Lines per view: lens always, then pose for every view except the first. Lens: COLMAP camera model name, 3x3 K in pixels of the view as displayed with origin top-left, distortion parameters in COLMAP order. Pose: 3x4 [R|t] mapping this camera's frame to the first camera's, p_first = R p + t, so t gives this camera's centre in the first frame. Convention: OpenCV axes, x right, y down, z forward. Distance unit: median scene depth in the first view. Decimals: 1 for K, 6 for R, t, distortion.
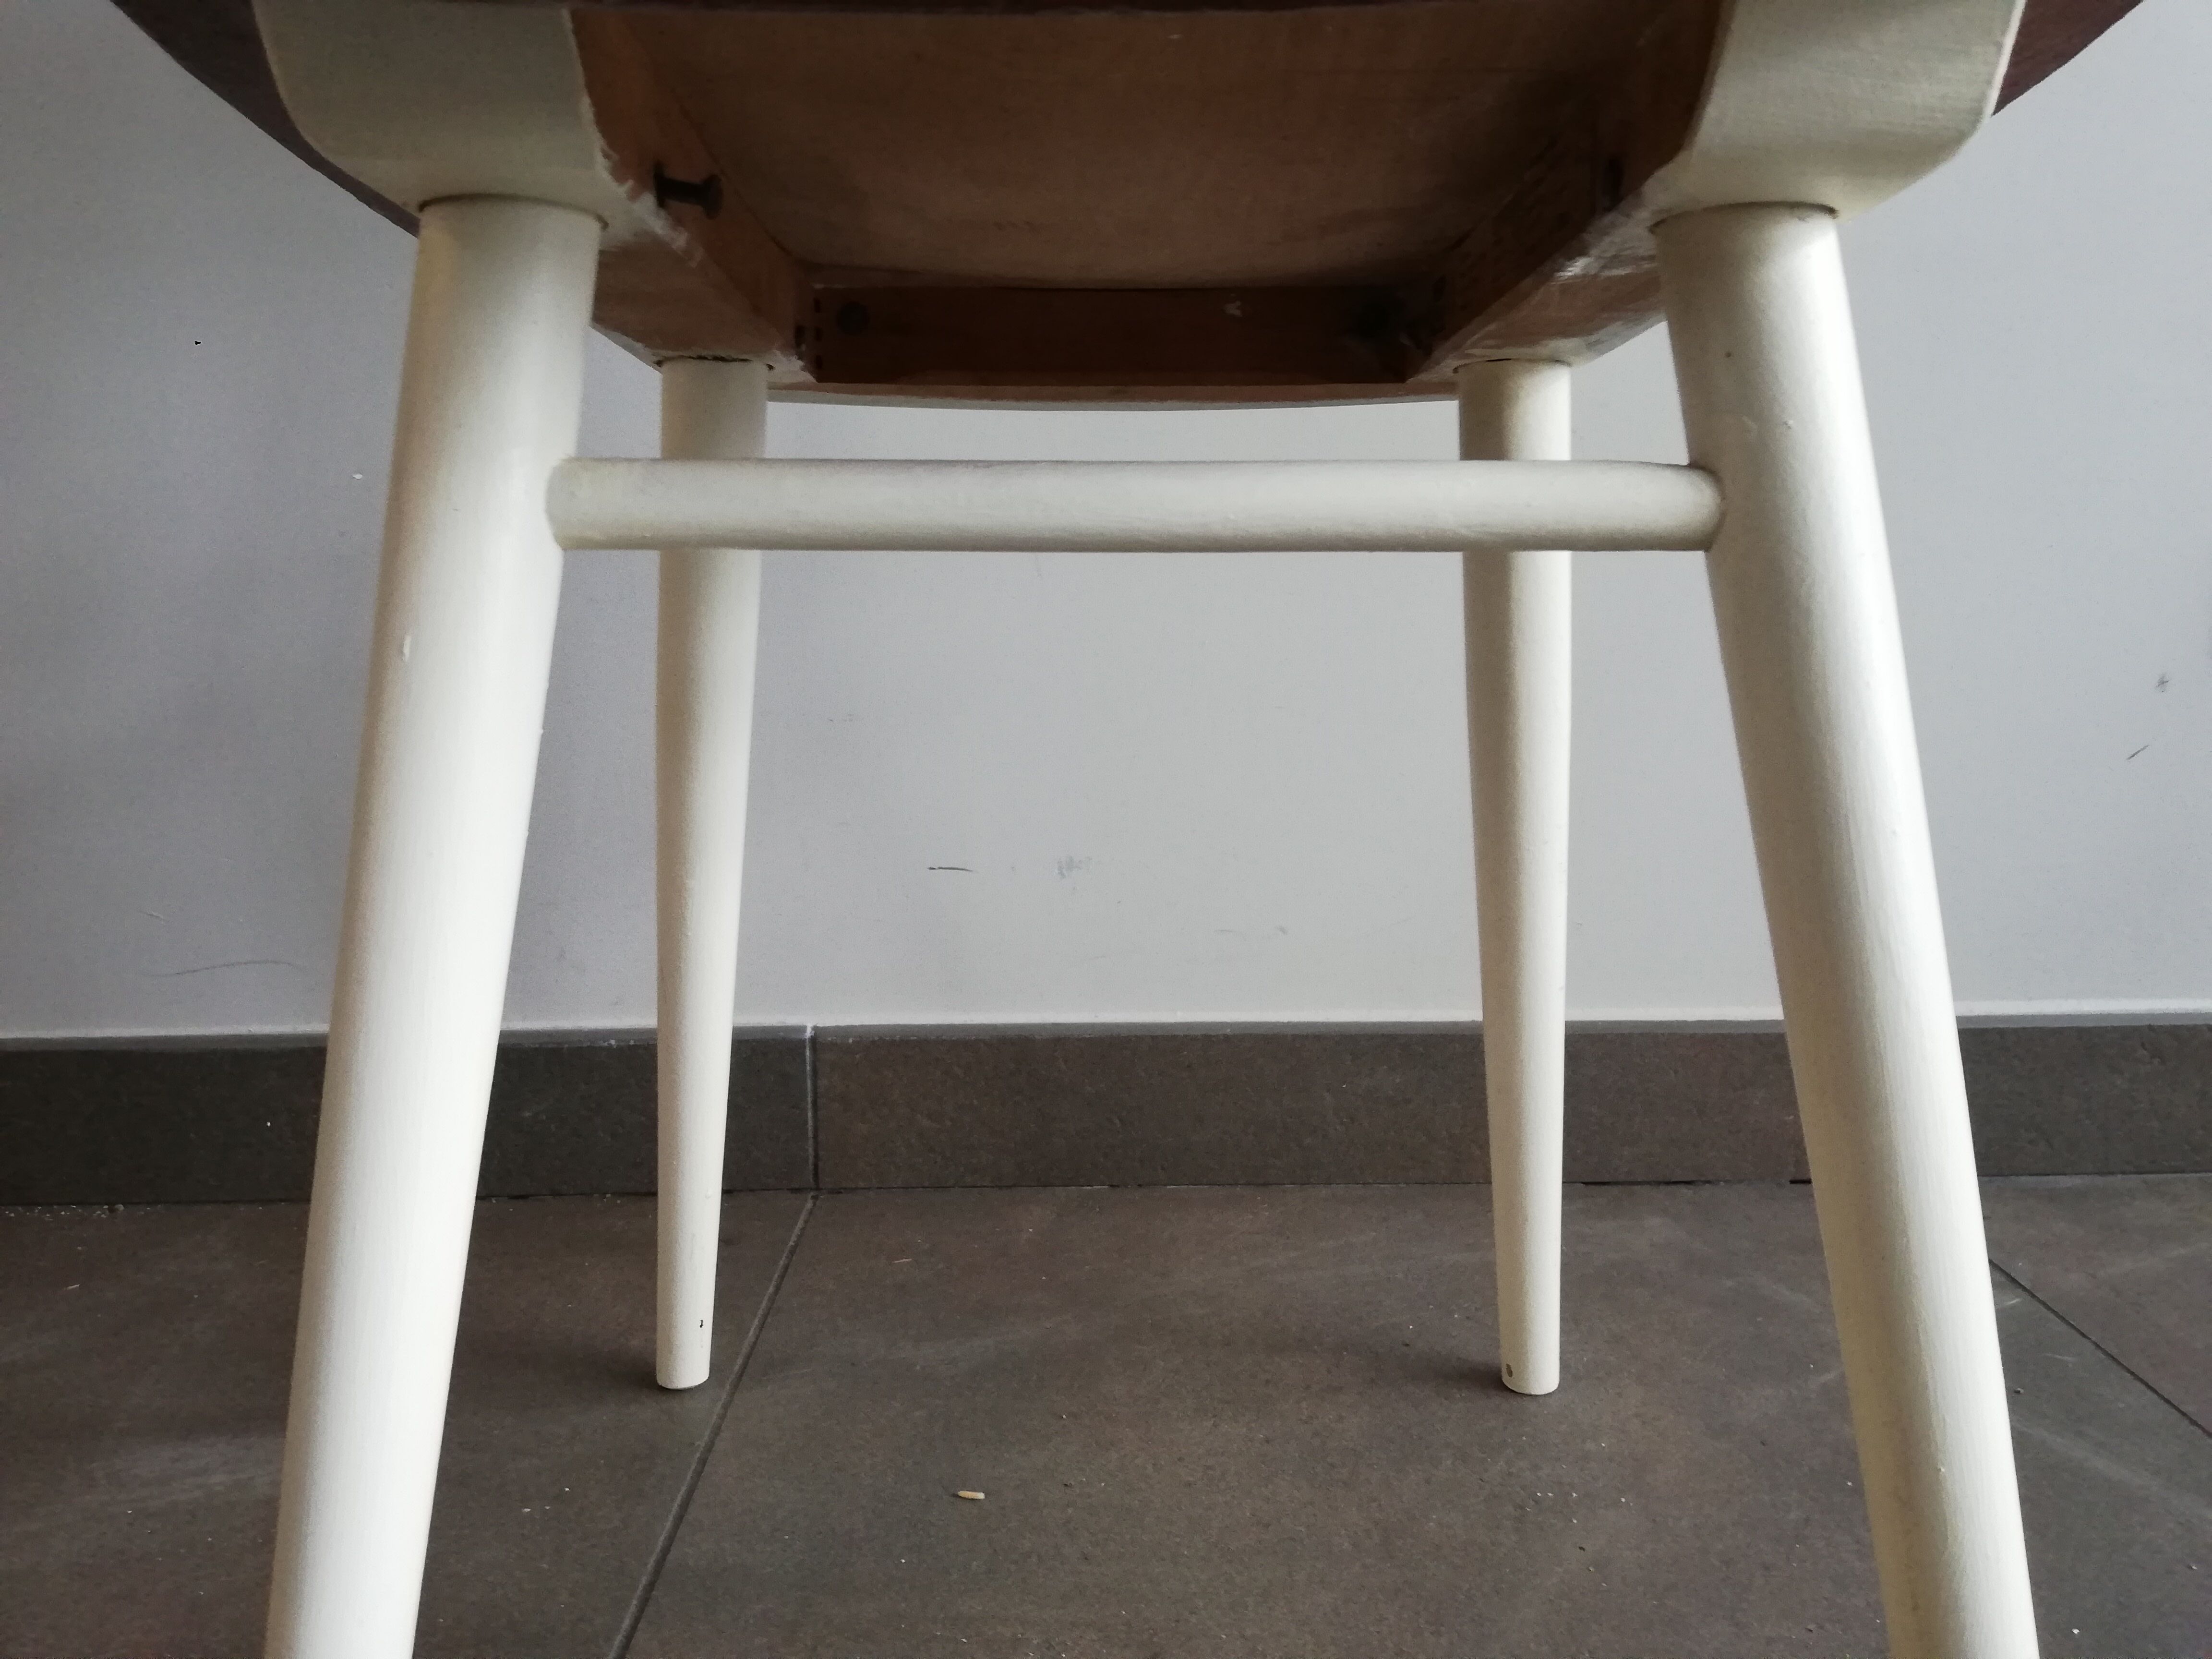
lens RADIAL K [[1678.3, 0, 1090.3], [0, 1678.3, 825.4], [0, 0, 1]] dist [0.011202, -0.035476]
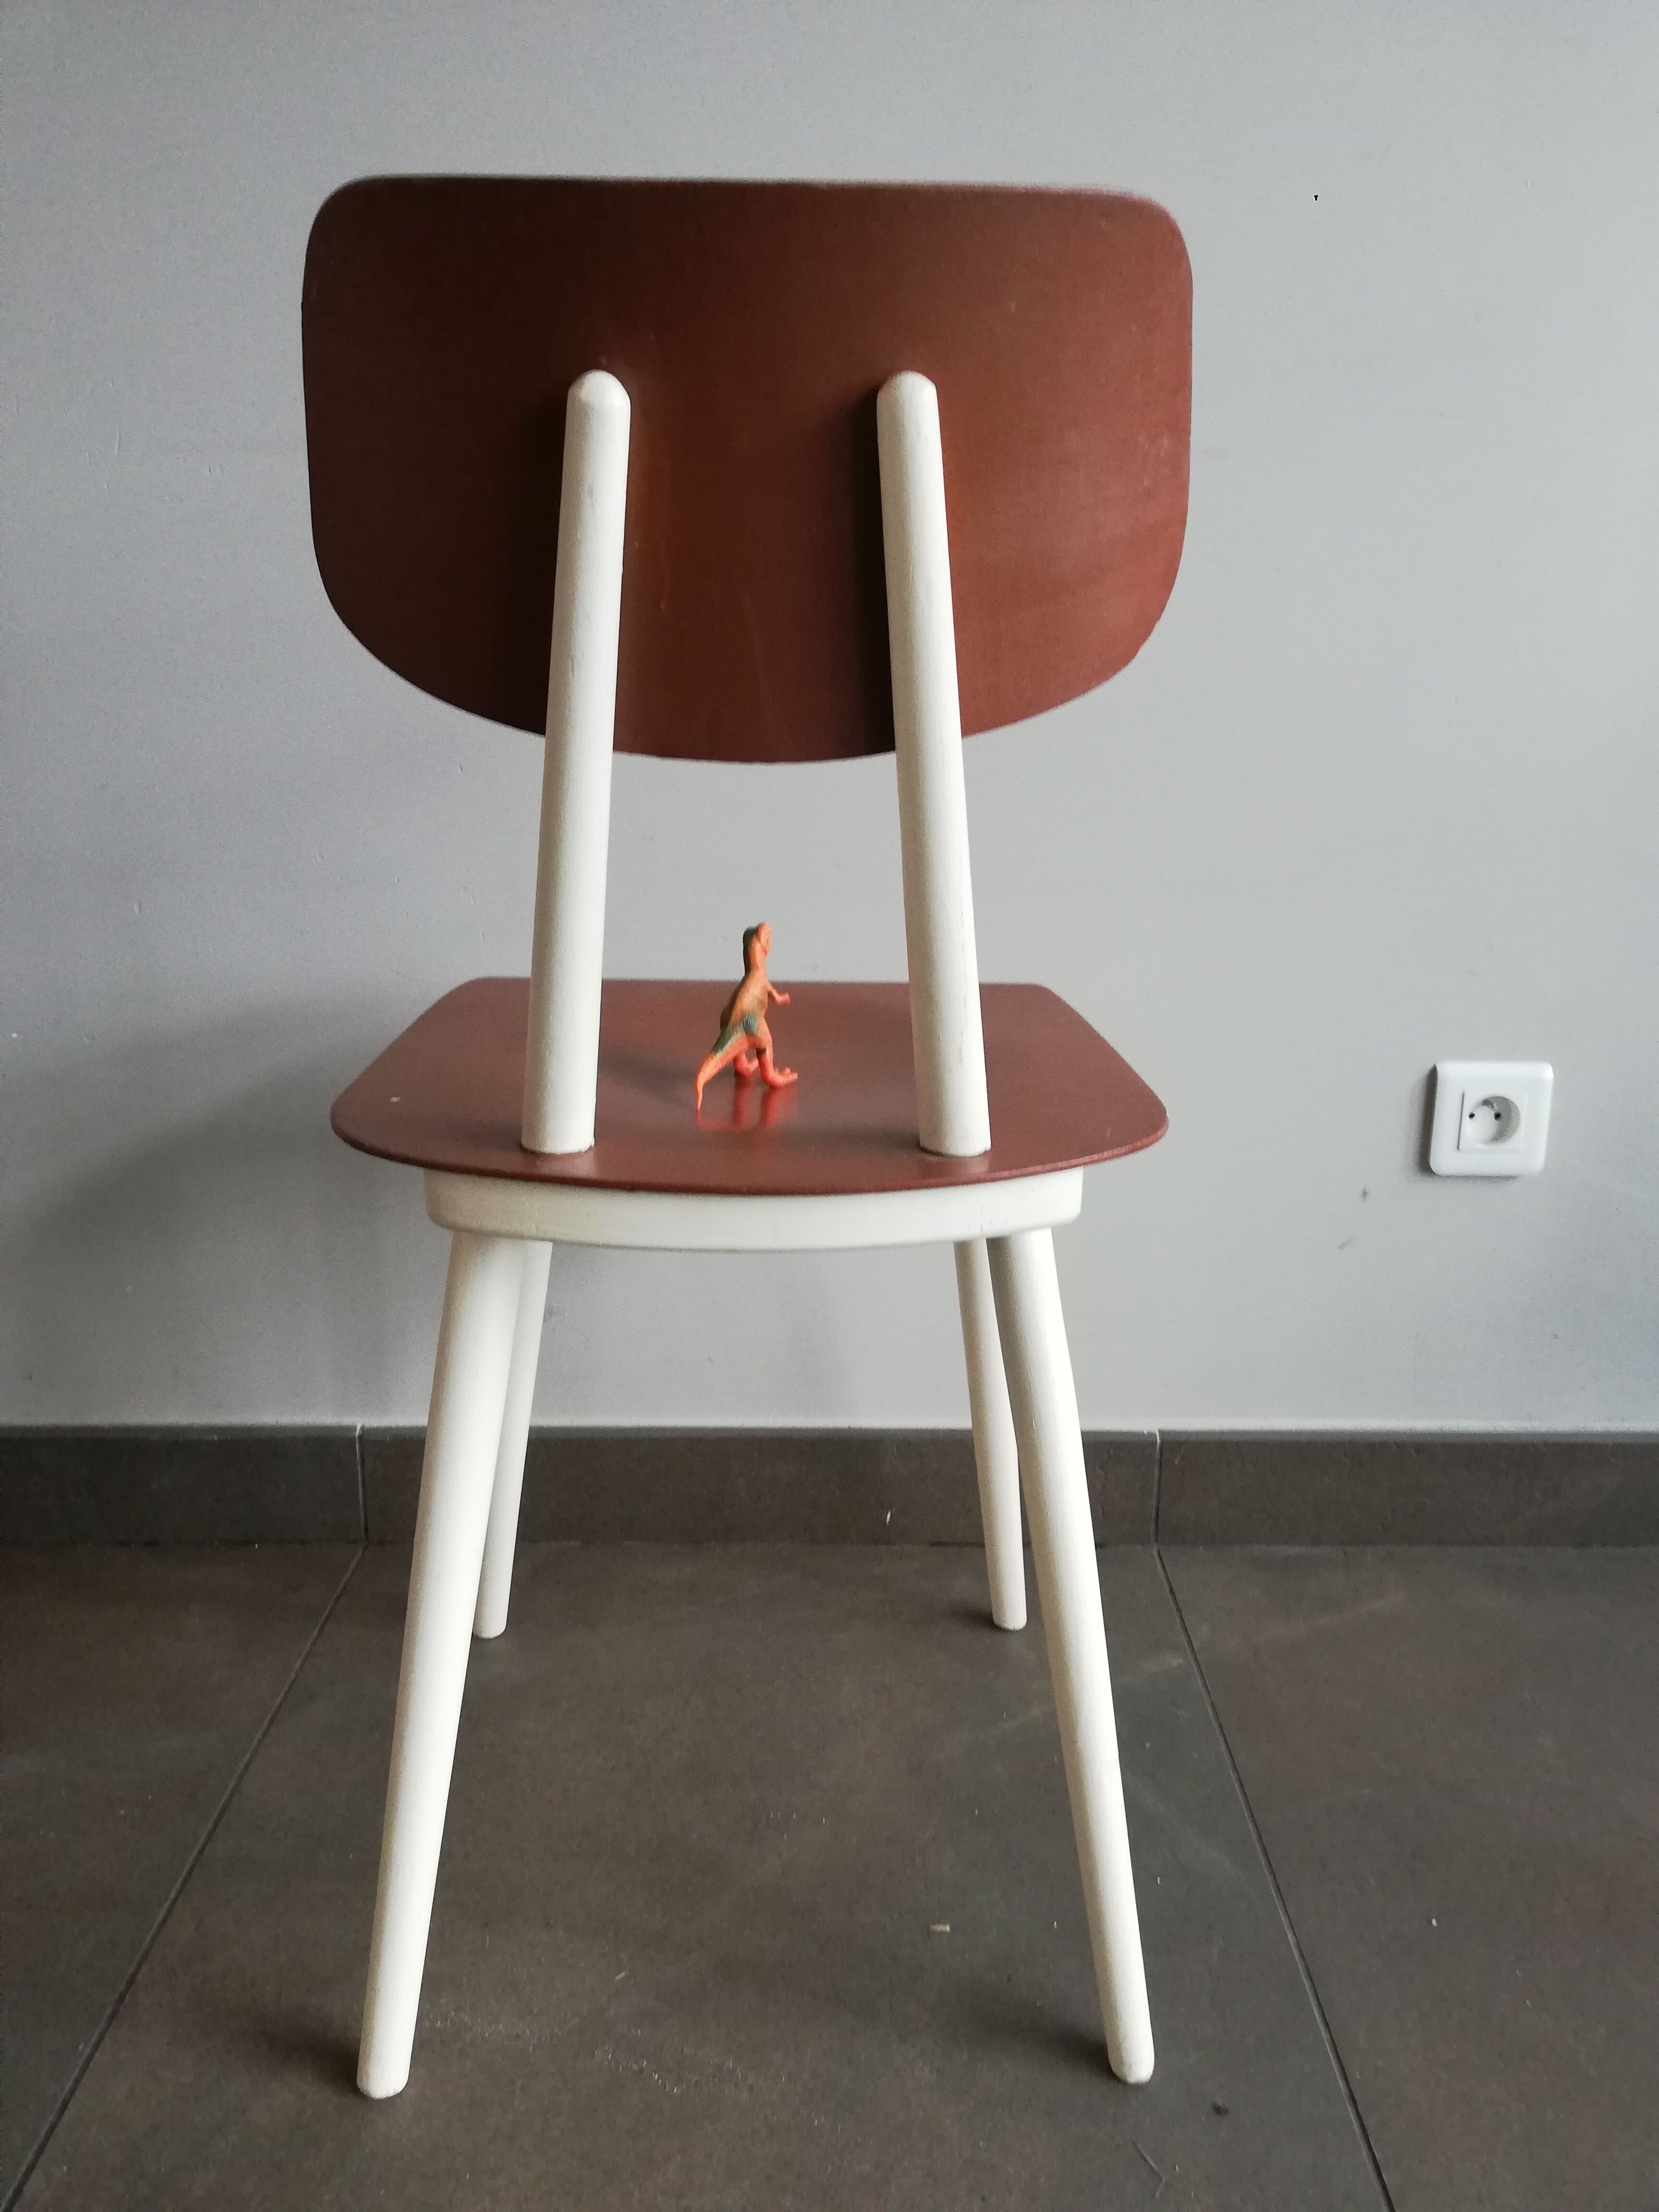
lens RADIAL K [[1678.3, 0, 828.7], [0, 1678.3, 1086.1], [0, 0, 1]] dist [0.011202, -0.035476]
pose [[0.999811, 0.018213, -0.006819, 0.220941], [-0.017552, 0.996062, 0.086905, -0.284667], [0.008375, -0.086769, 0.996193, -0.340484]]
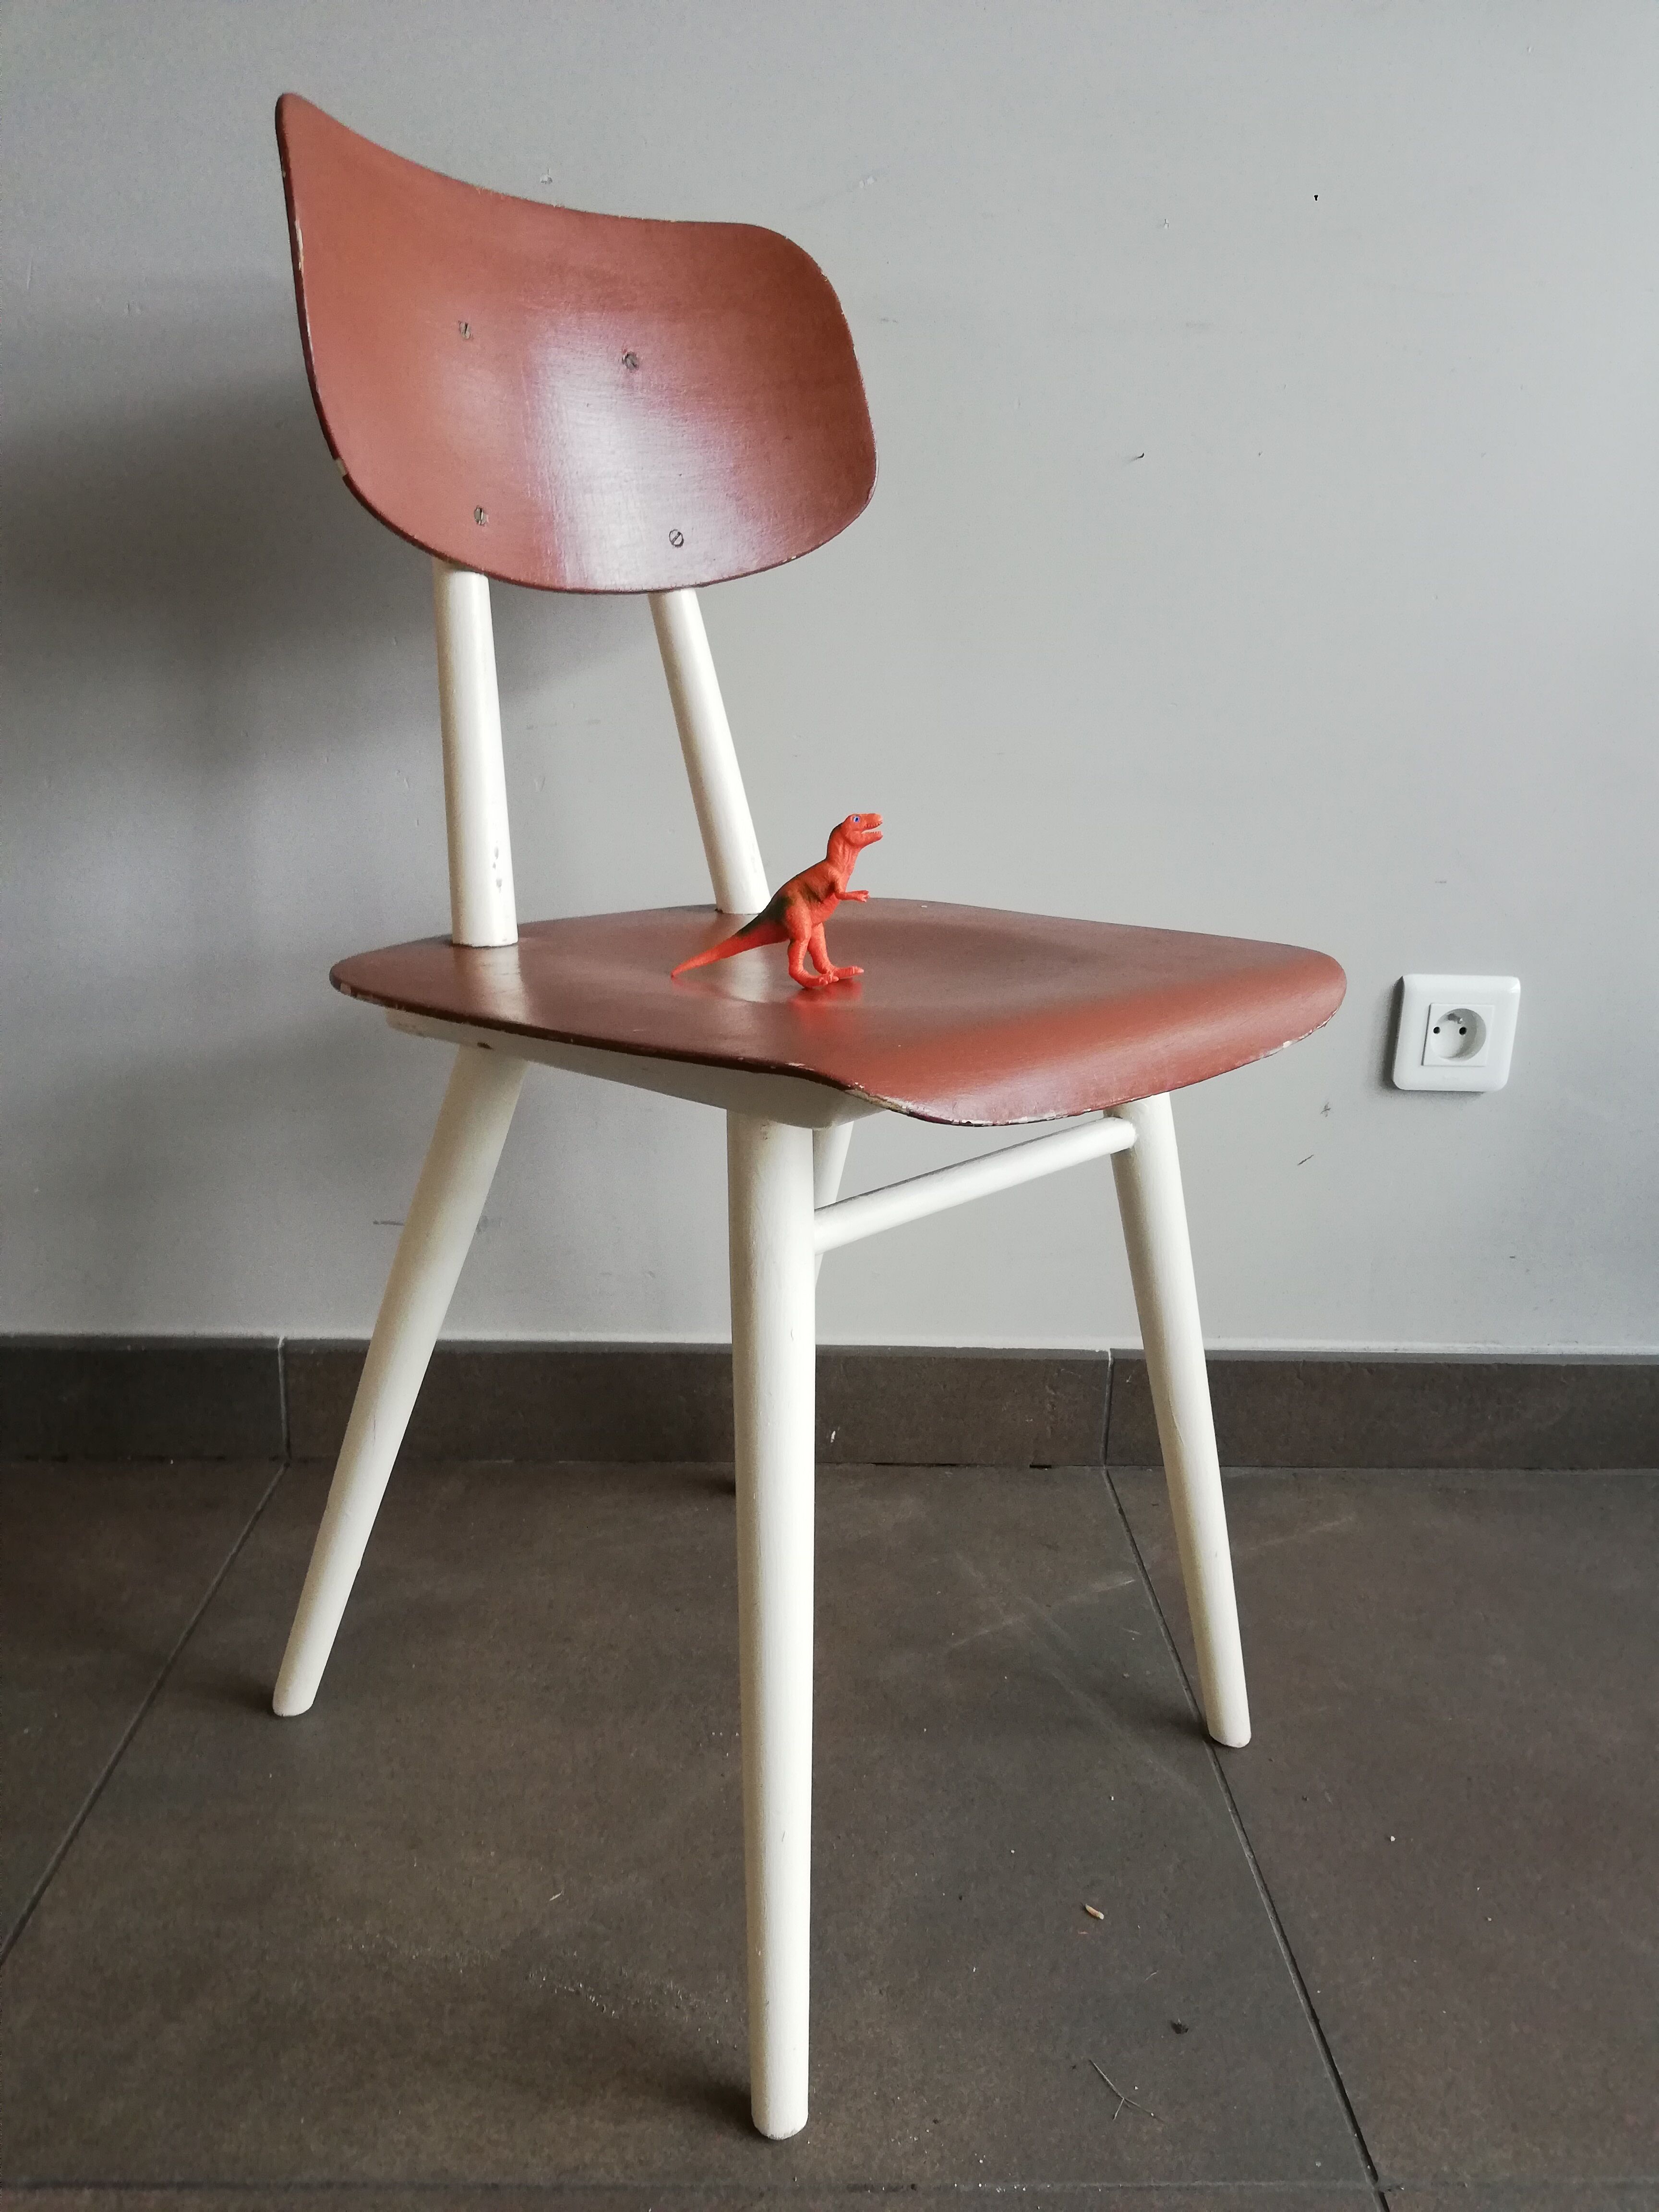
lens RADIAL K [[1678.3, 0, 830.2], [0, 1678.3, 1093.2], [0, 0, 1]] dist [0.011202, -0.035476]
pose [[0.998814, 0.032606, 0.036145, 0.207242], [-0.036716, 0.992145, 0.119584, -0.243937], [-0.031962, -0.120769, 0.992166, -0.292736]]
